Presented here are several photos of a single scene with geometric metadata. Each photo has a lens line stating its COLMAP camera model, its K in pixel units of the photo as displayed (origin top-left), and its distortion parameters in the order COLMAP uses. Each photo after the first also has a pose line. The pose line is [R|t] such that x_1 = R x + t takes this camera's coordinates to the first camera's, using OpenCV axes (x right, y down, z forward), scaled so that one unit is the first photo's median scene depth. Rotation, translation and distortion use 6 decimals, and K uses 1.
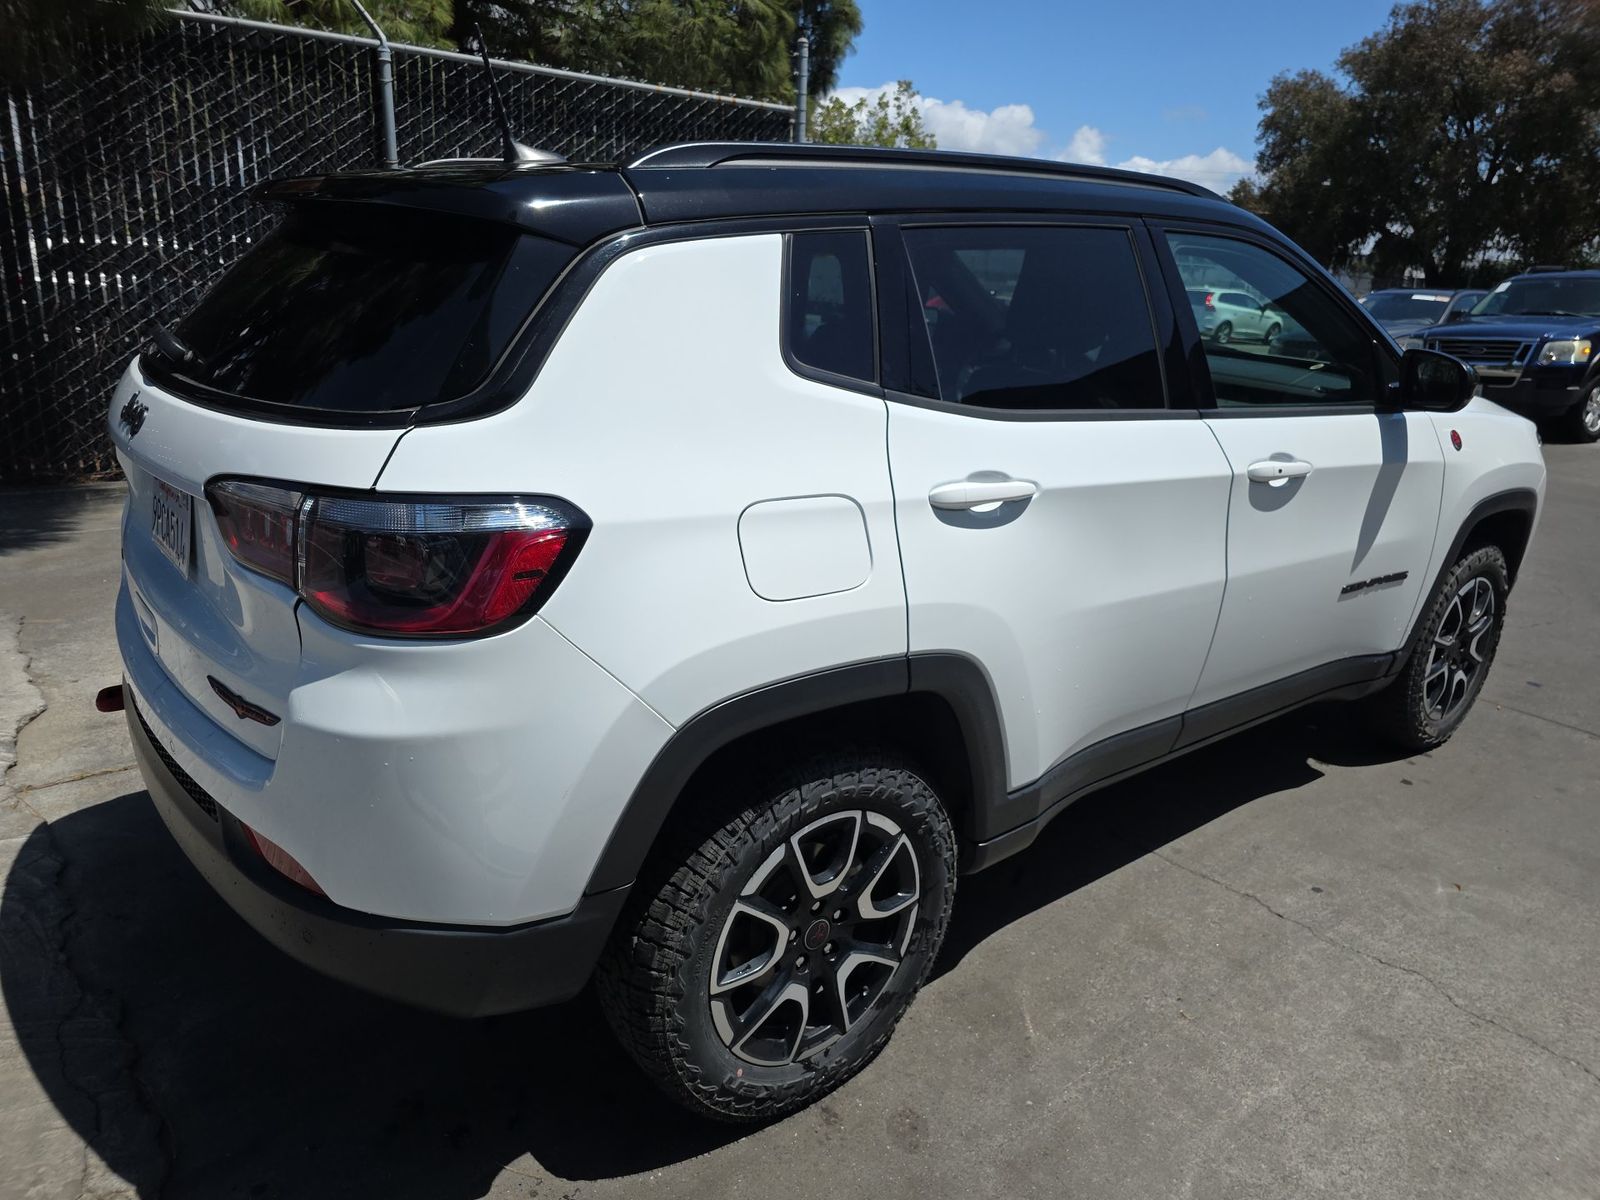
lens RADIAL K [[1149.0, 0, 800.0], [0, 1149.0, 600.0], [0, 0, 1]] dist [-0.000161, -0.002464]
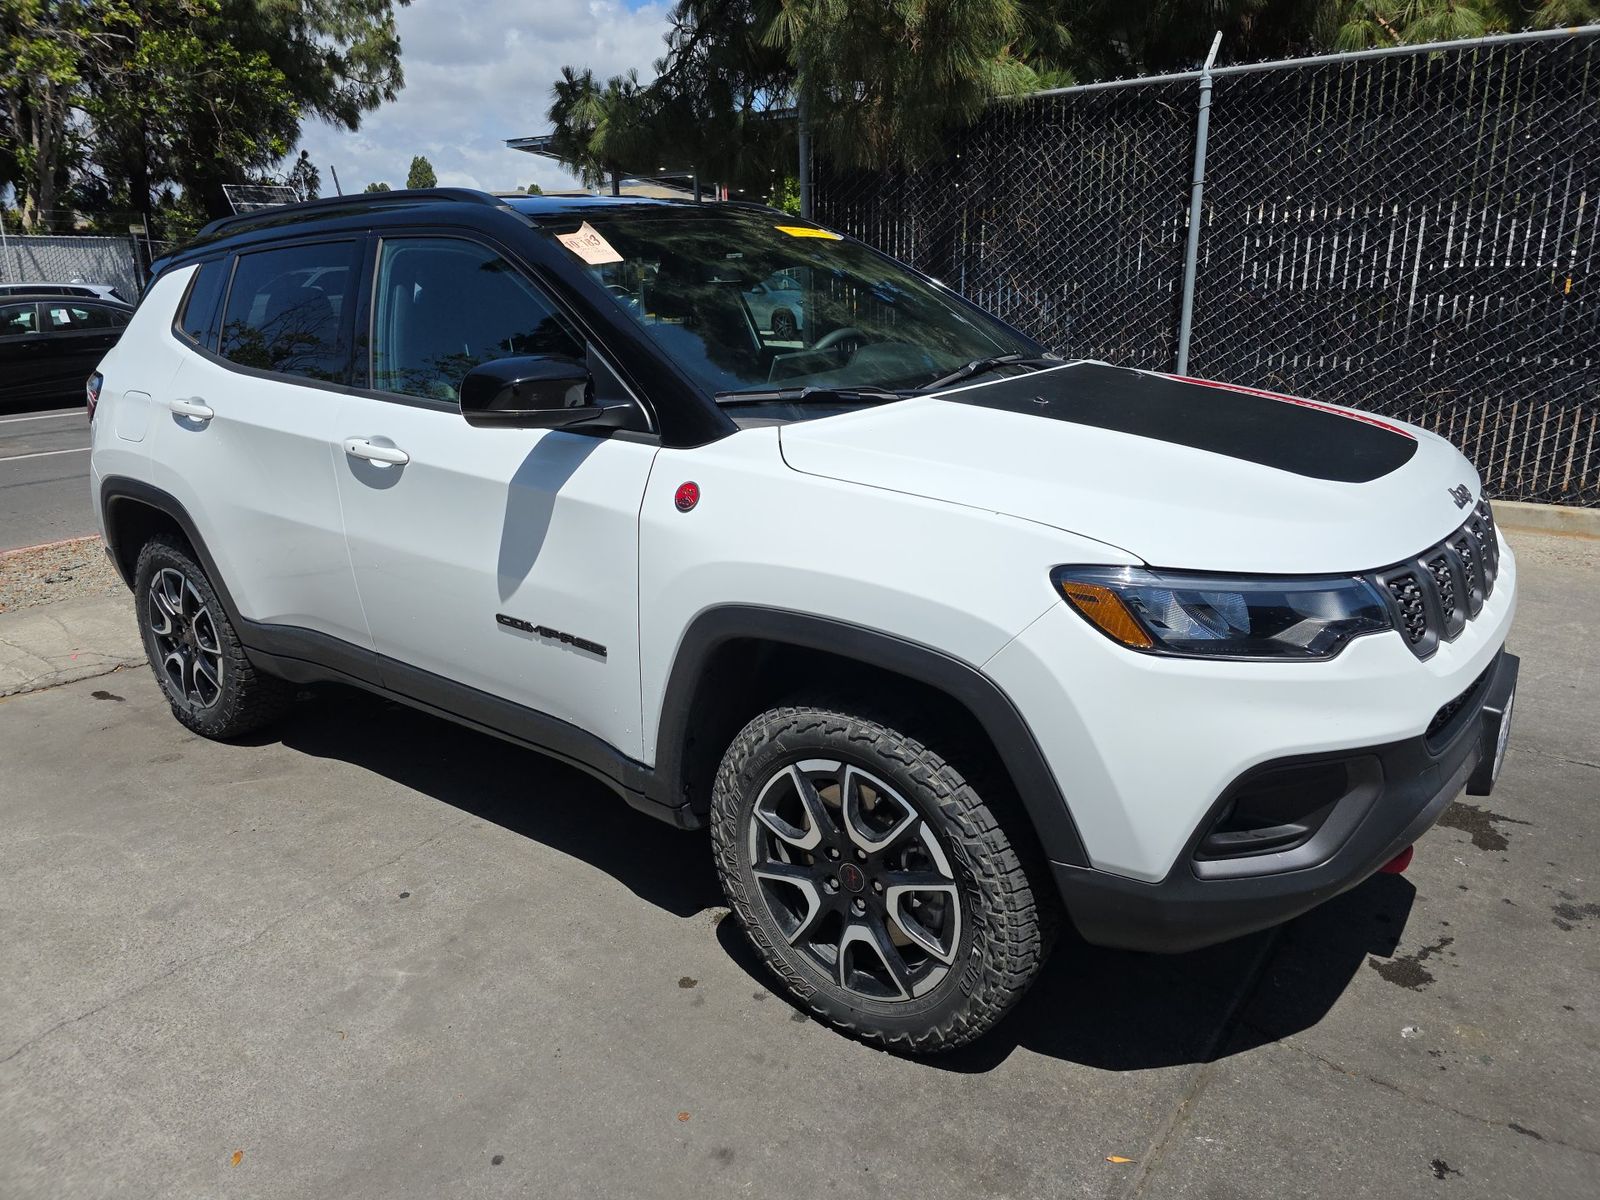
lens RADIAL K [[1106.6, 0, 791.3], [0, 1106.6, 599.0], [0, 0, 1]] dist [0.001698, -0.006133]
pose [[0.215095, 0.229197, -0.949317, 1.329752], [-0.249905, 0.952622, 0.173372, -0.225781], [0.944077, 0.199948, 0.262182, 0.998726]]
